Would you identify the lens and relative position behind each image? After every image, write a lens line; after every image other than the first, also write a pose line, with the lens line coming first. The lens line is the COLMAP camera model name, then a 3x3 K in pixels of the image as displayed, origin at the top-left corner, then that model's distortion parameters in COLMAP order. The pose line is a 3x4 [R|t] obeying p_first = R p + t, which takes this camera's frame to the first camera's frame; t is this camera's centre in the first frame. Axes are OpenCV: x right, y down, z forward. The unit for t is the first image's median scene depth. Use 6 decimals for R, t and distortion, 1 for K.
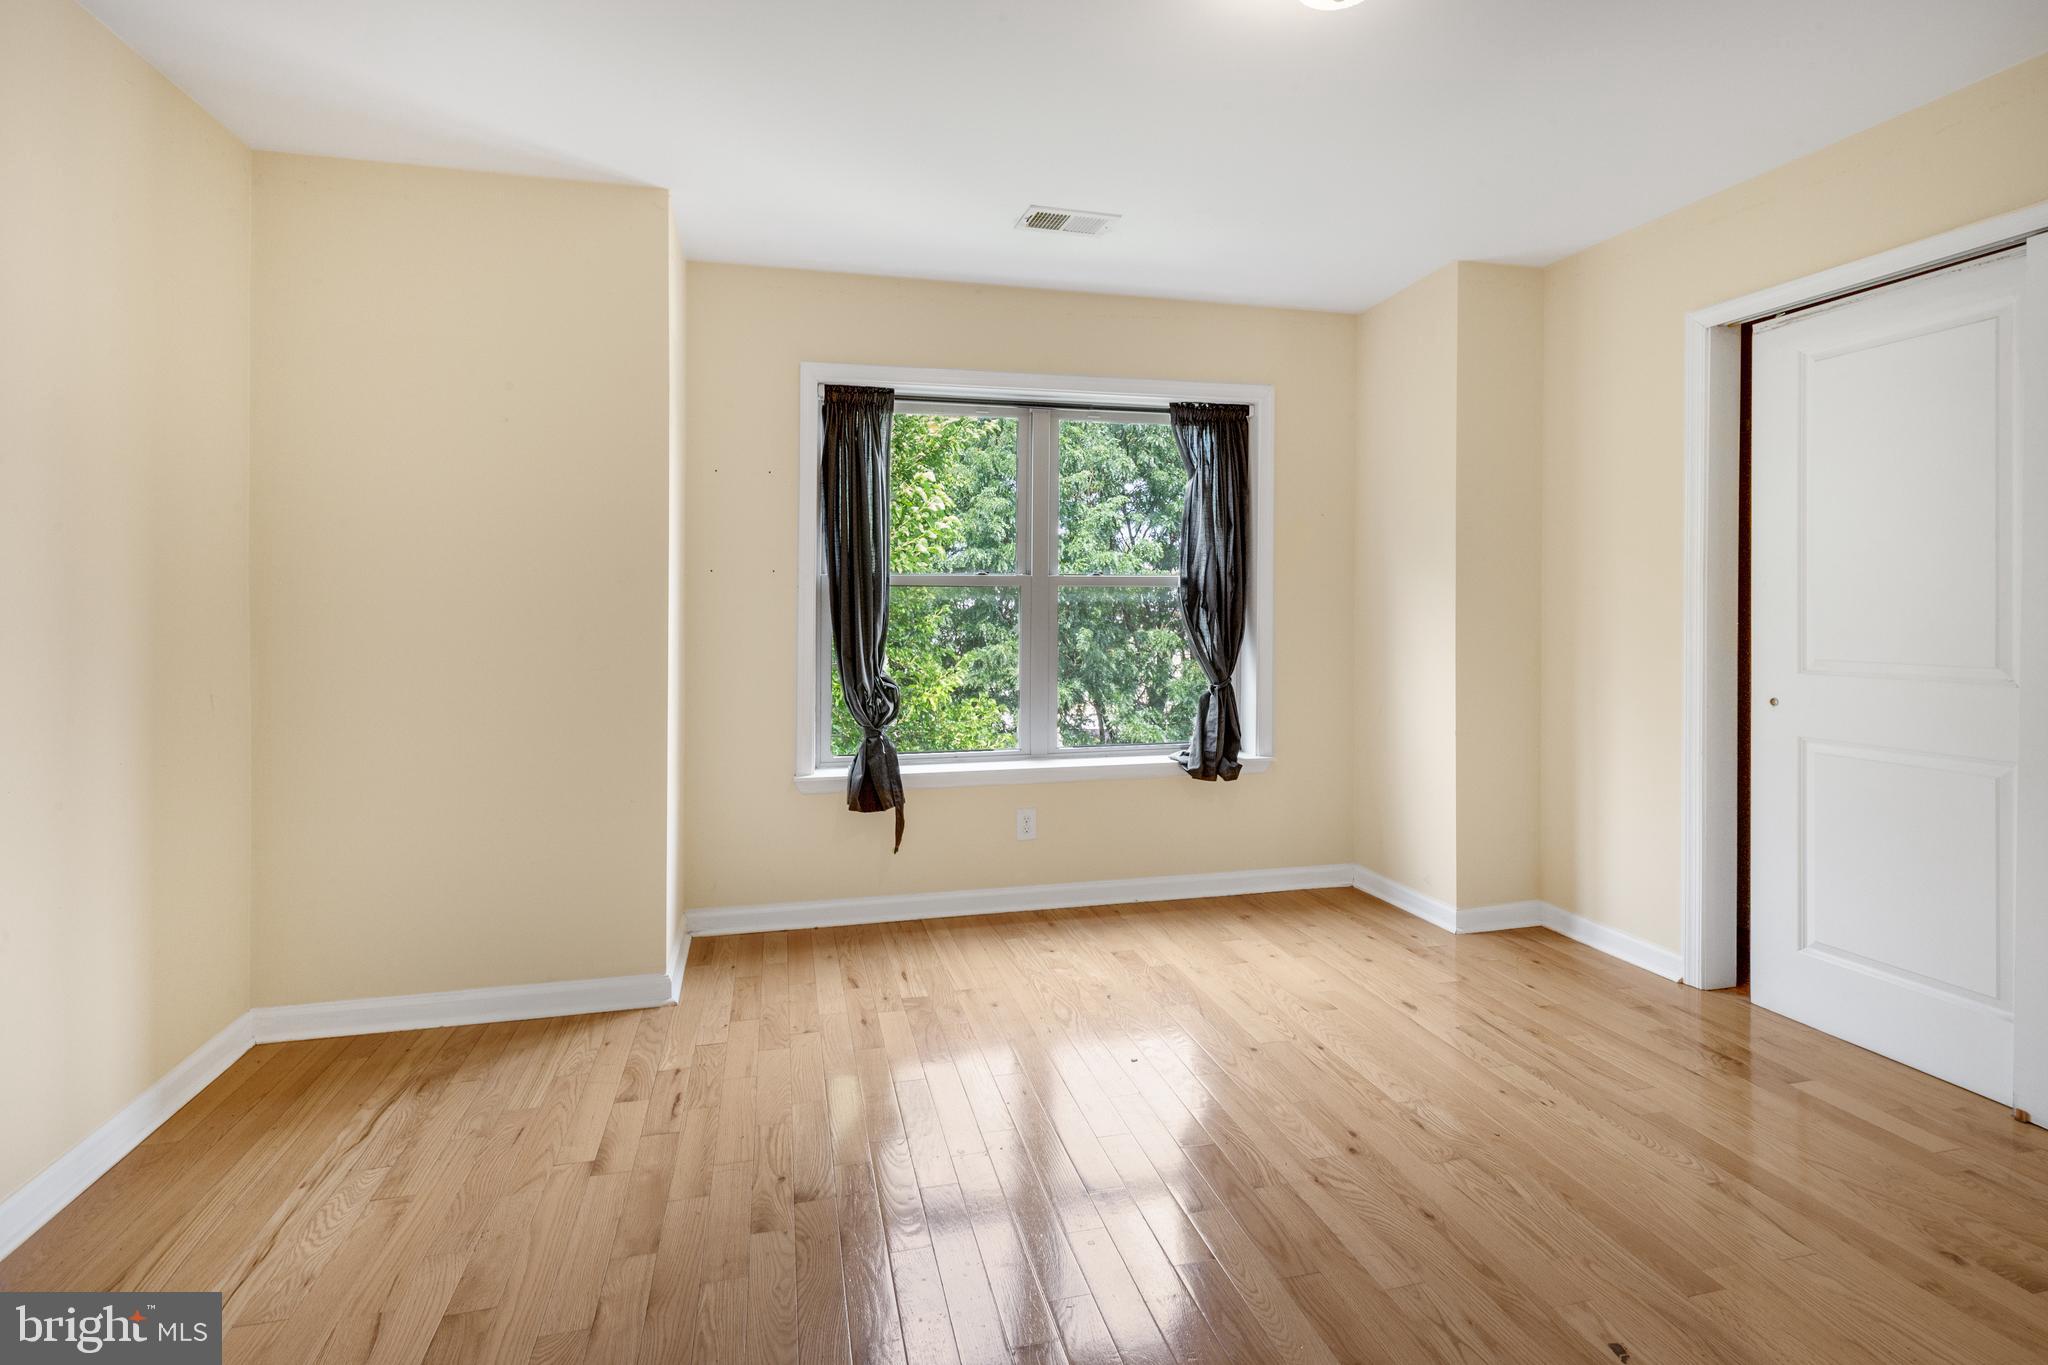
lens RADIAL K [[965.5, 0, 993.4], [0, 965.5, 608.8], [0, 0, 1]] dist [-0.001359, 0.002042]
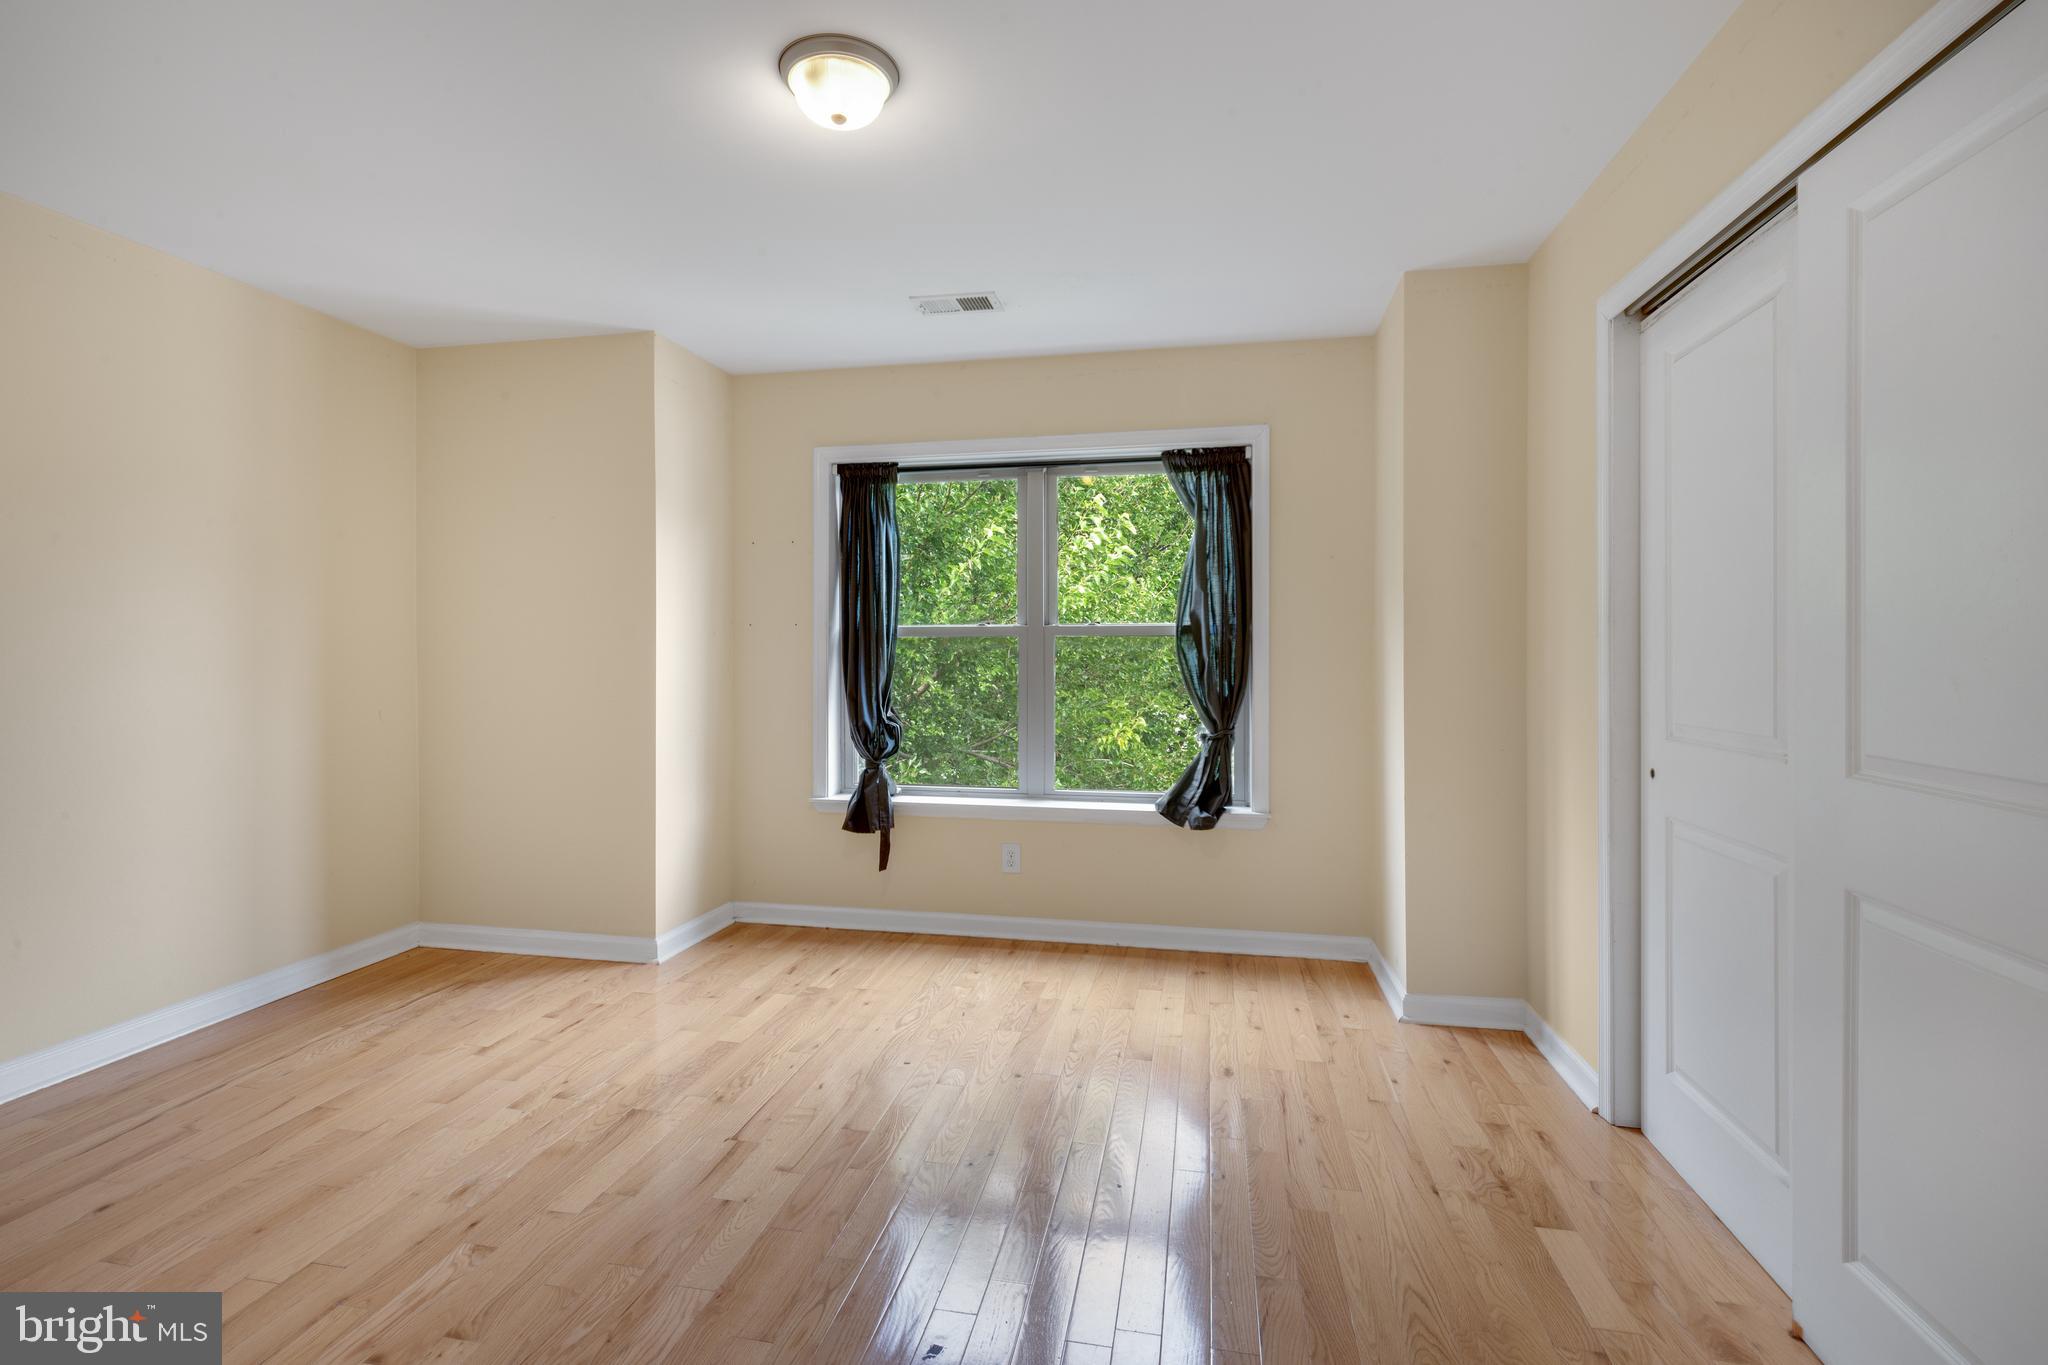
lens RADIAL K [[965.5, 0, 992.3], [0, 965.5, 655.5], [0, 0, 1]] dist [-0.001359, 0.002042]
pose [[0.901662, 0.002463, -0.432434, 0.565788], [-0.002535, 0.999997, 0.000410, -0.002468], [0.432433, 0.000726, 0.901666, 0.029378]]
